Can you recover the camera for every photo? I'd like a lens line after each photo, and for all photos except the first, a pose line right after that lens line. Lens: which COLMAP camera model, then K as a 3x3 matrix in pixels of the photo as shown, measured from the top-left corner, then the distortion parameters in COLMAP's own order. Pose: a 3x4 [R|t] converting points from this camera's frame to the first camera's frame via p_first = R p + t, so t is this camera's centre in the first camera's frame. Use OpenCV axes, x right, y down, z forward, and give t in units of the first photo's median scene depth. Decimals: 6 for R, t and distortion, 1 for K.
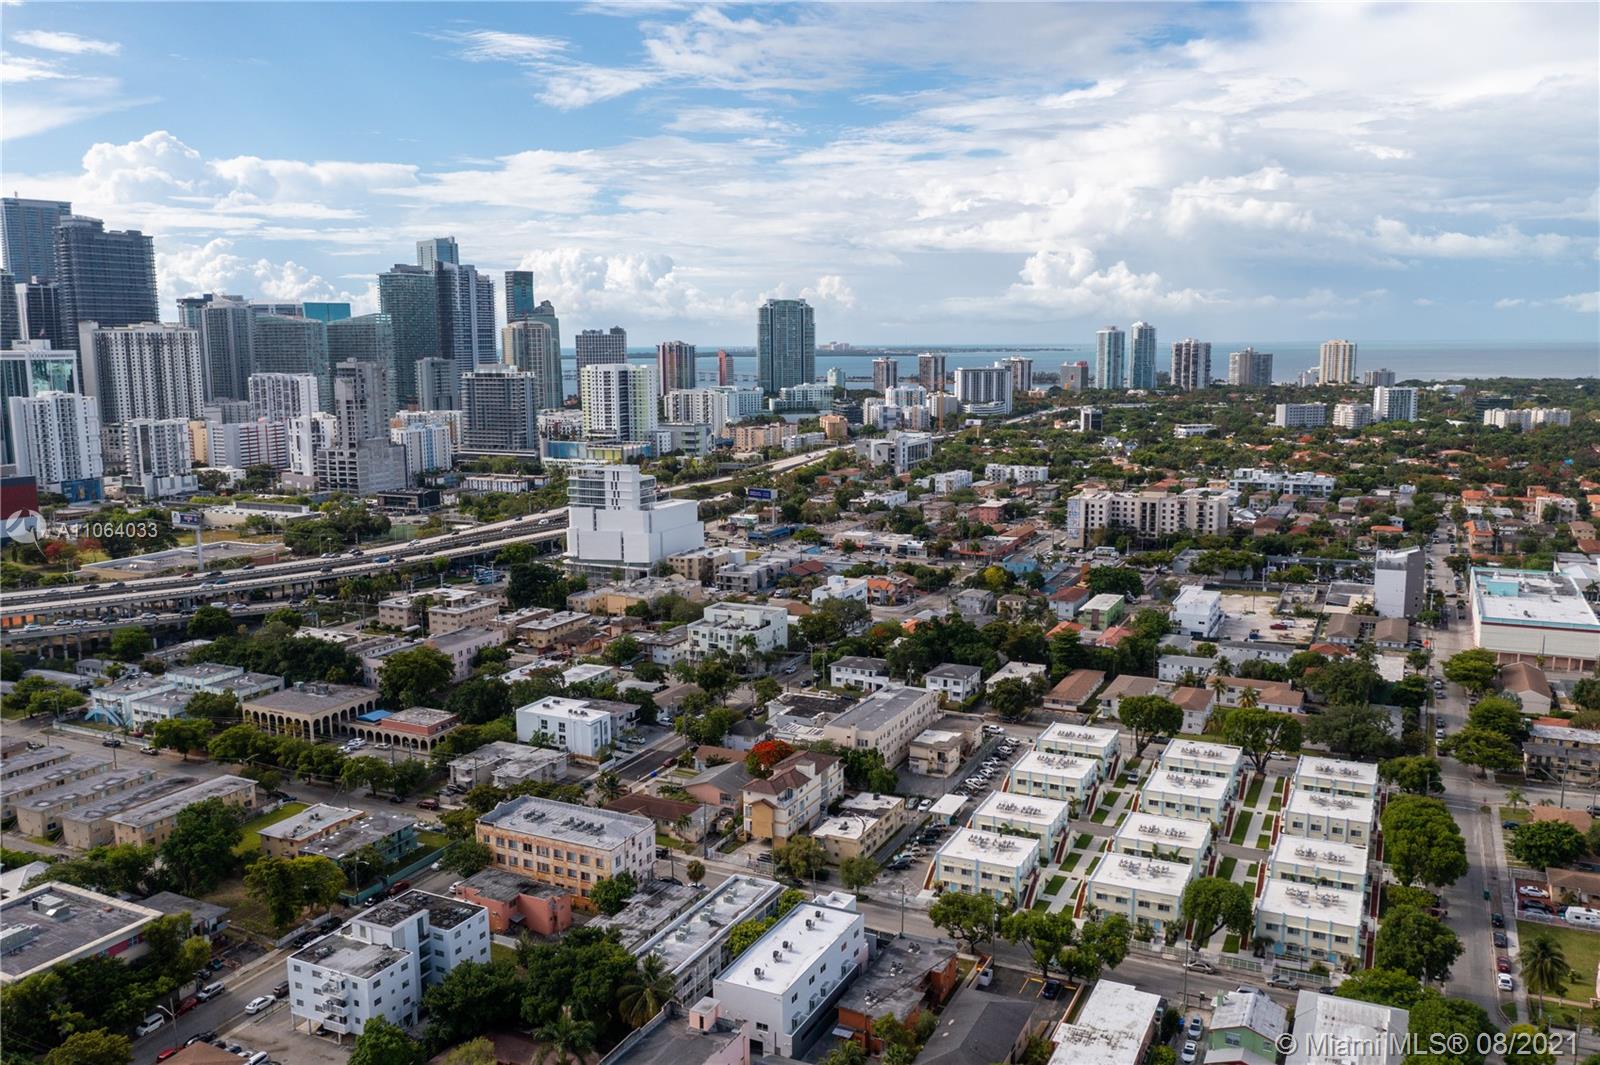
lens RADIAL K [[1259.2, 0, 794.8], [0, 1259.2, 511.0], [0, 0, 1]] dist [-0.012358, -0.004229]
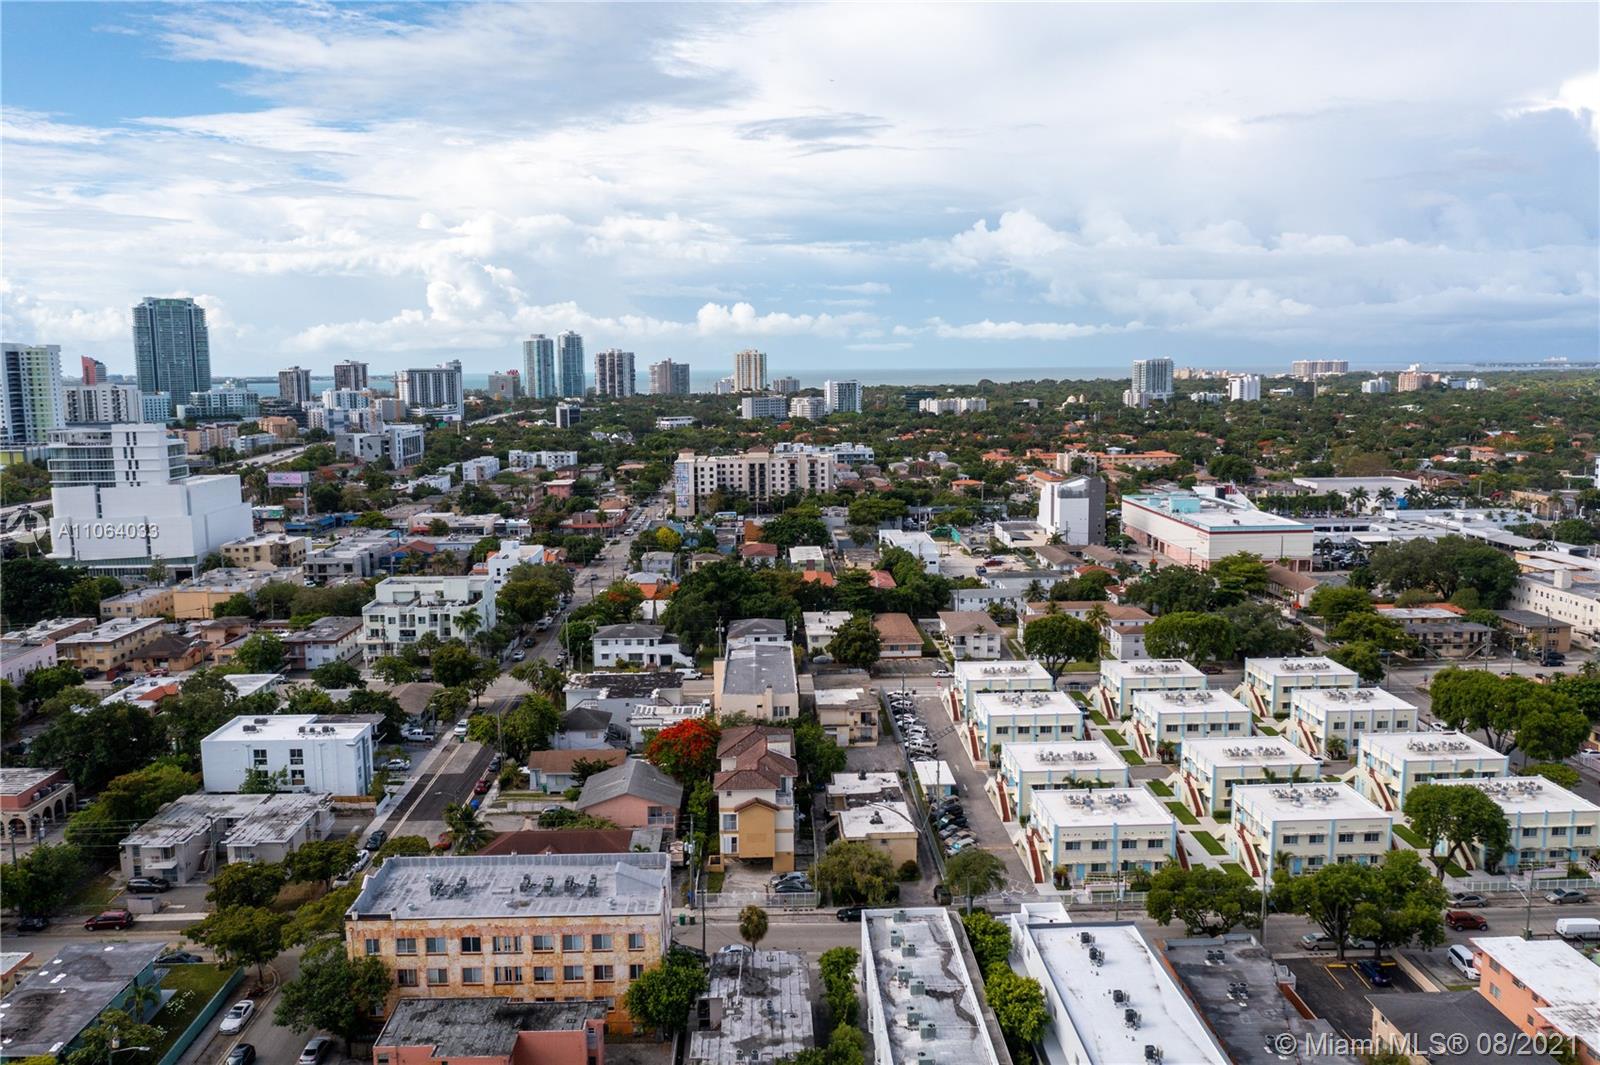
lens RADIAL K [[1256.5, 0, 798.4], [0, 1256.5, 538.0], [0, 0, 1]] dist [-0.017996, 0.005101]
pose [[0.882339, -0.063808, 0.466269, -0.125034], [0.064961, 0.997795, 0.013619, 0.037599], [-0.466110, 0.018273, 0.884538, 0.178012]]
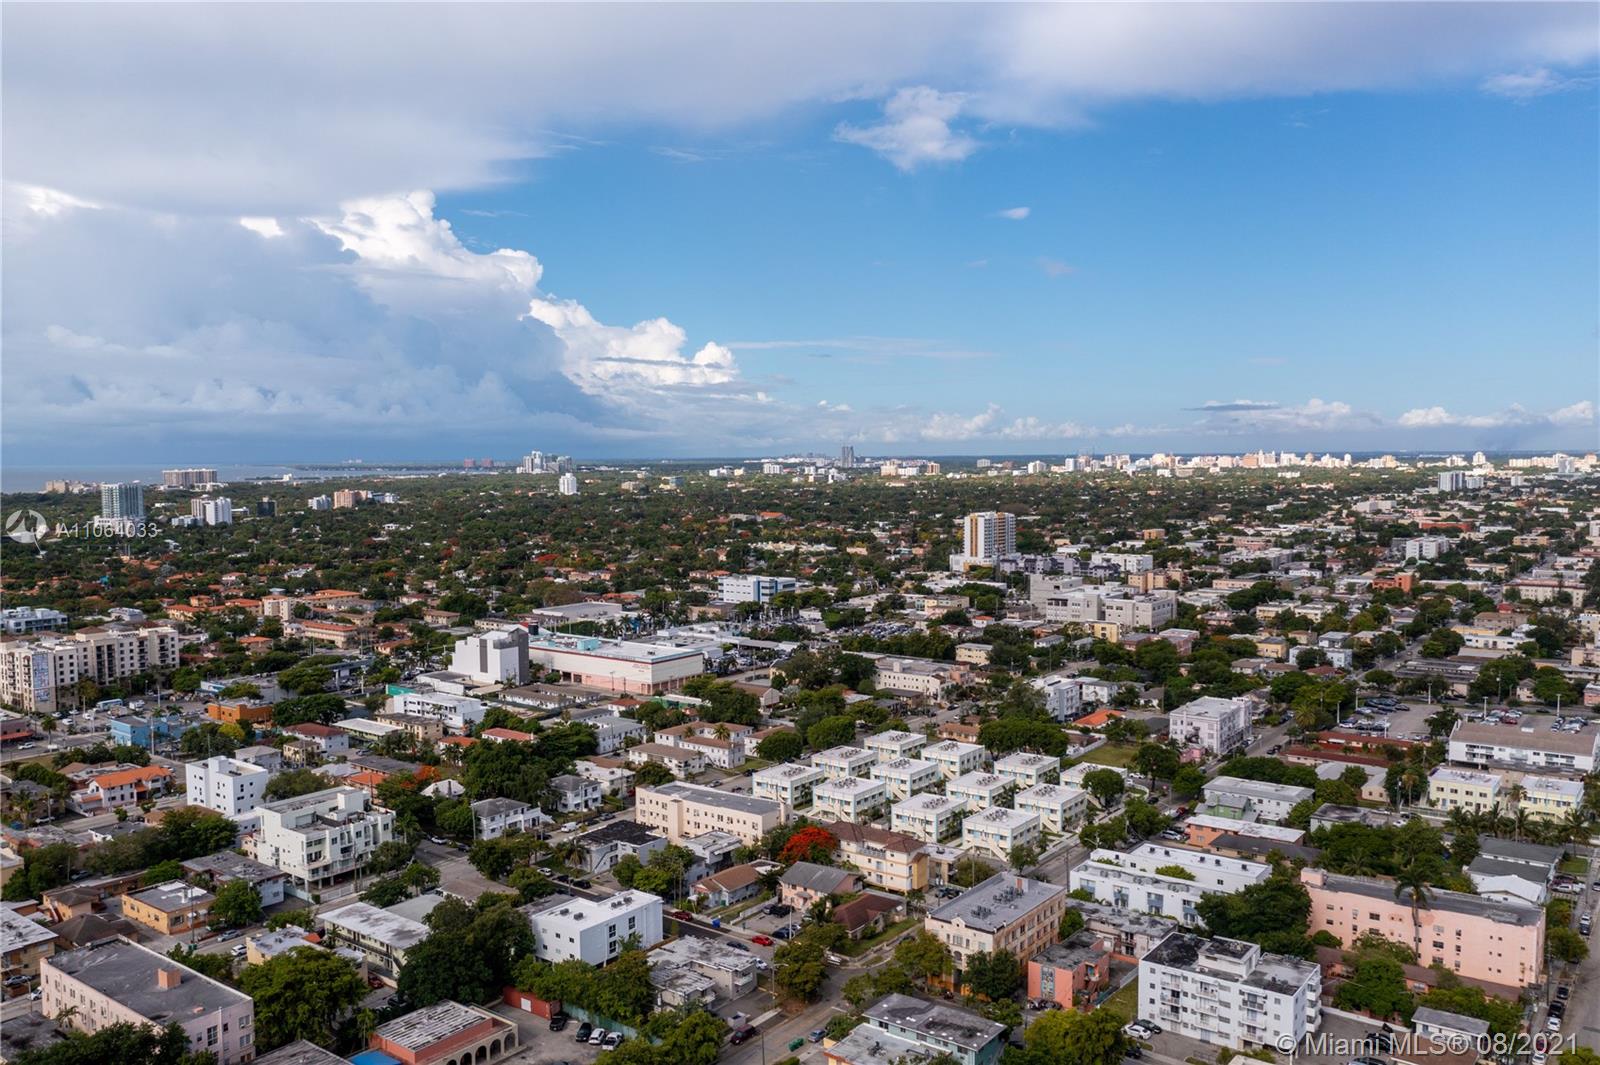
lens RADIAL K [[1245.8, 0, 800.7], [0, 1245.8, 535.5], [0, 0, 1]] dist [-0.011123, 0.004250]
pose [[0.187439, -0.053743, 0.980805, -0.474993], [0.134738, 0.990471, 0.028523, -0.042080], [-0.972991, 0.126805, 0.192894, 0.360024]]
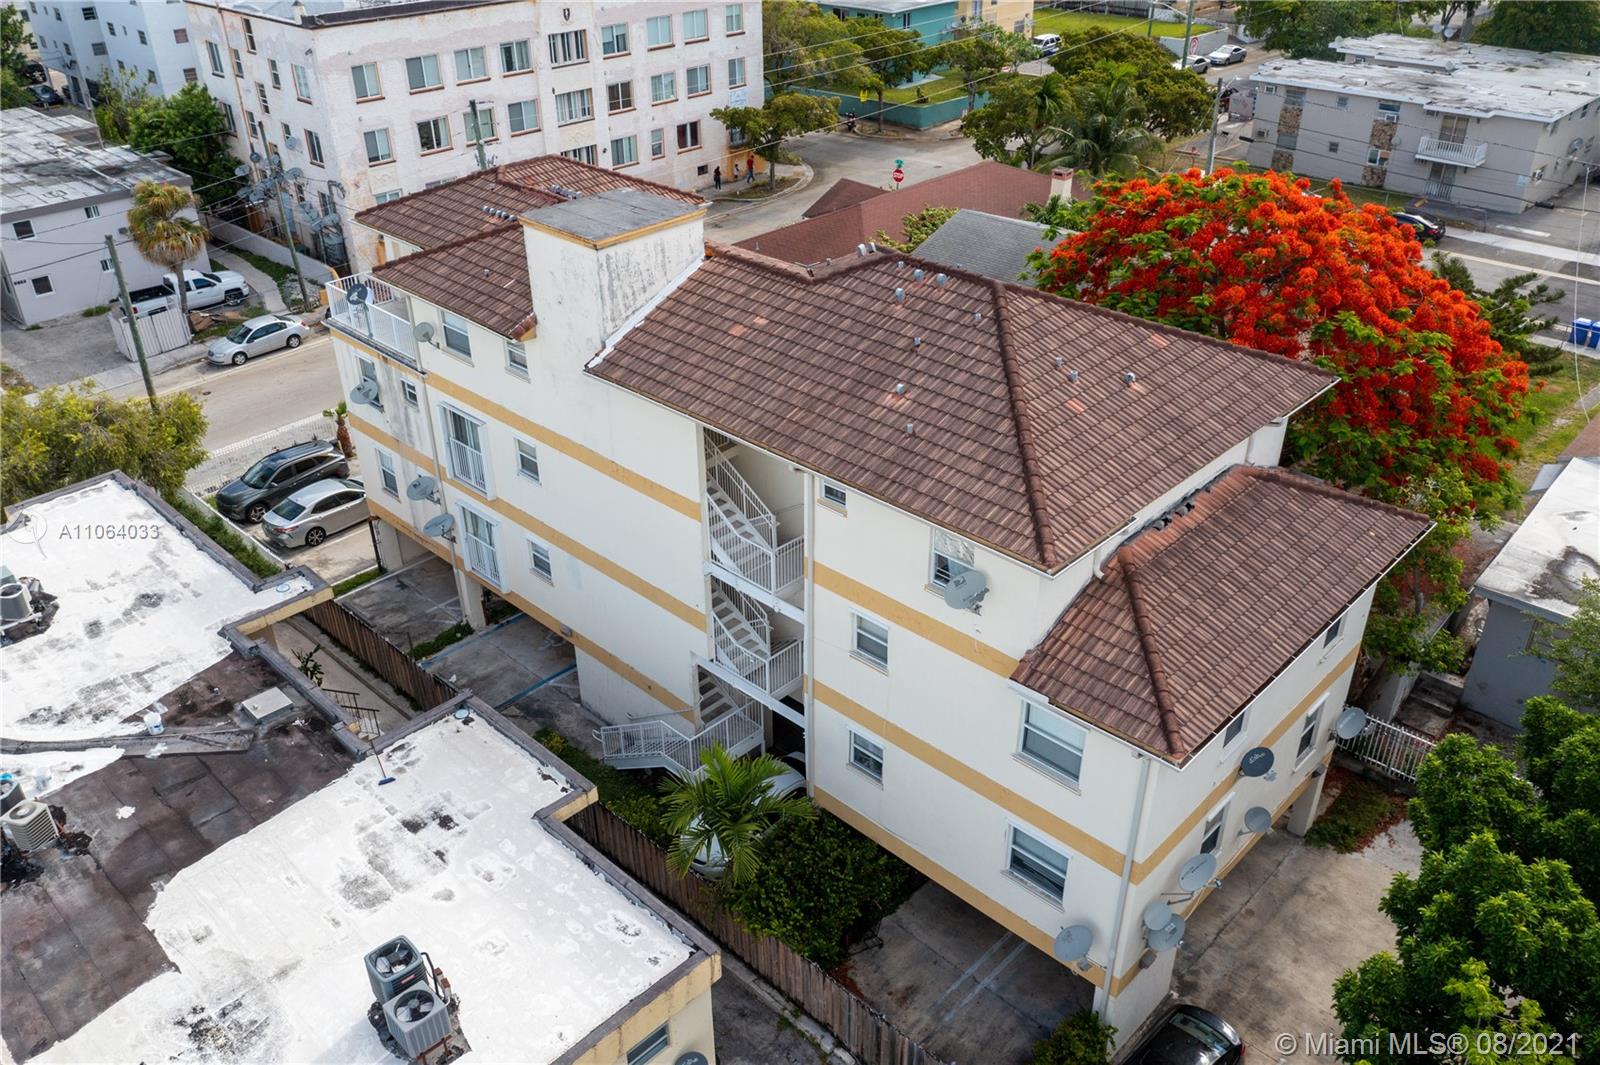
lens RADIAL K [[1256.5, 0, 798.4], [0, 1256.5, 538.0], [0, 0, 1]] dist [-0.017996, 0.005101]
pose [[-0.305541, 0.500279, -0.810164, 0.046726], [-0.110617, 0.826443, 0.552048, 0.070414], [0.945732, 0.258291, -0.197173, 0.457604]]
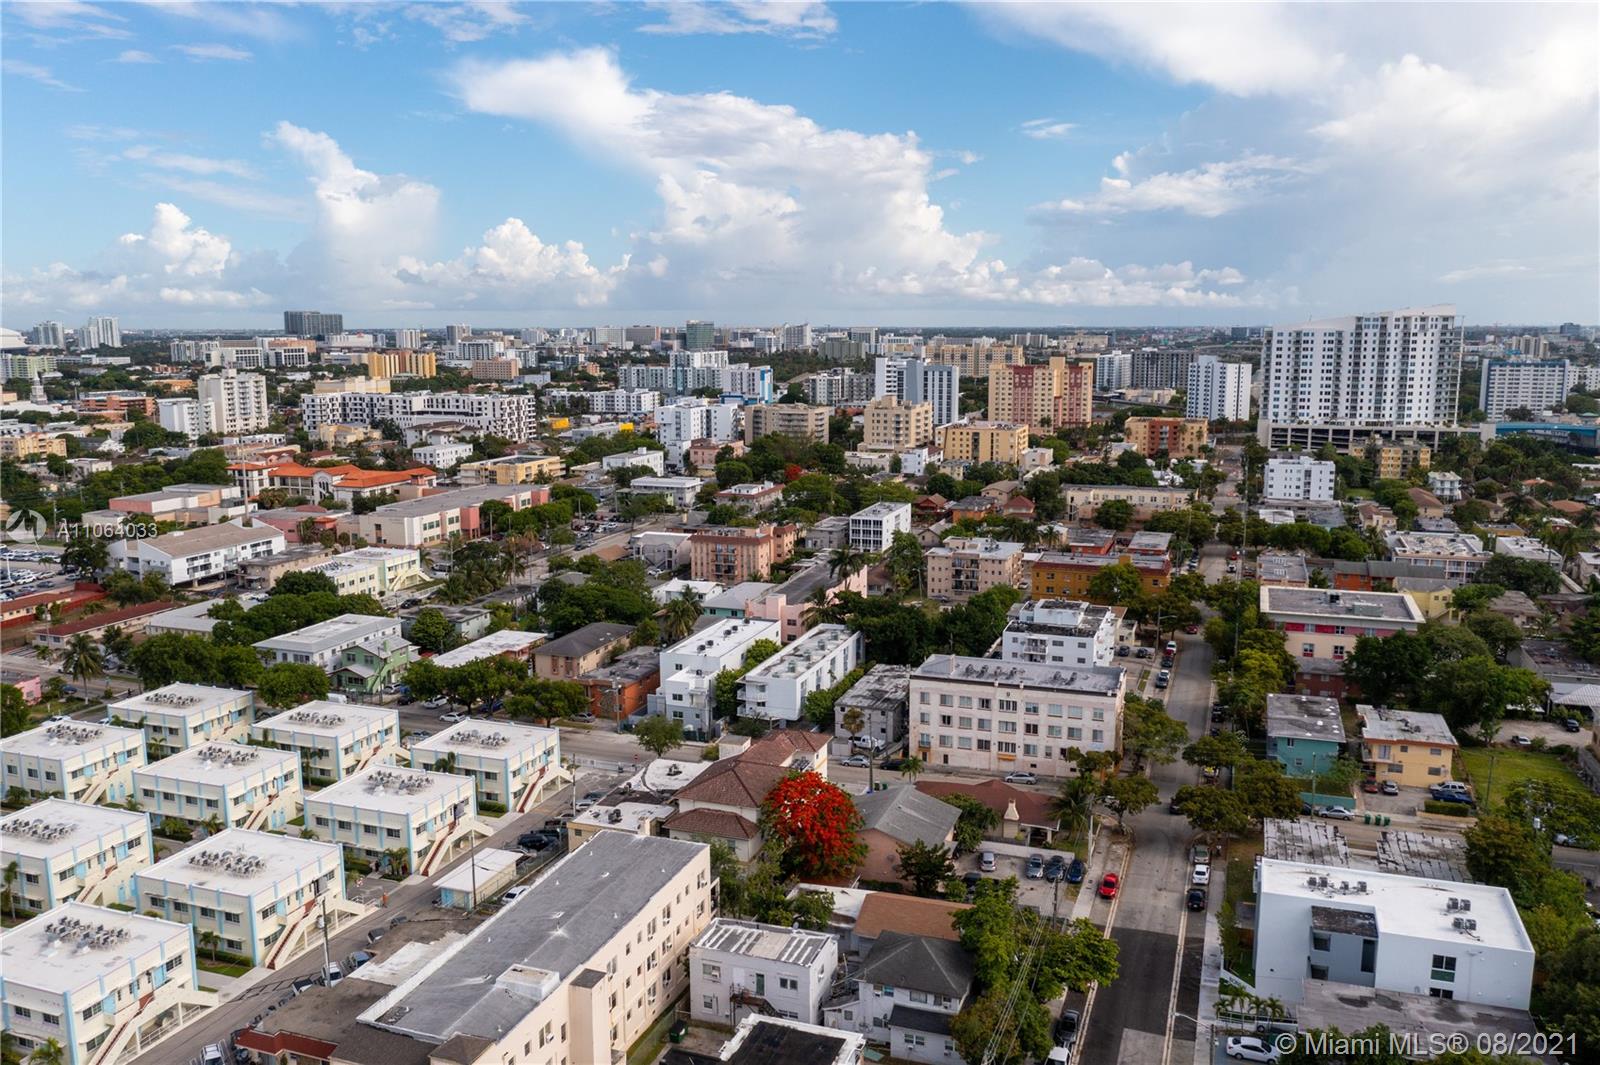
lens RADIAL K [[1254.7, 0, 798.7], [0, 1254.7, 537.4], [0, 0, 1]] dist [-0.016932, 0.001649]
pose [[-0.993438, 0.031318, -0.110003, 0.017944], [-0.002120, 0.956574, 0.291482, -0.029605], [0.114355, 0.289802, -0.950230, 0.677003]]
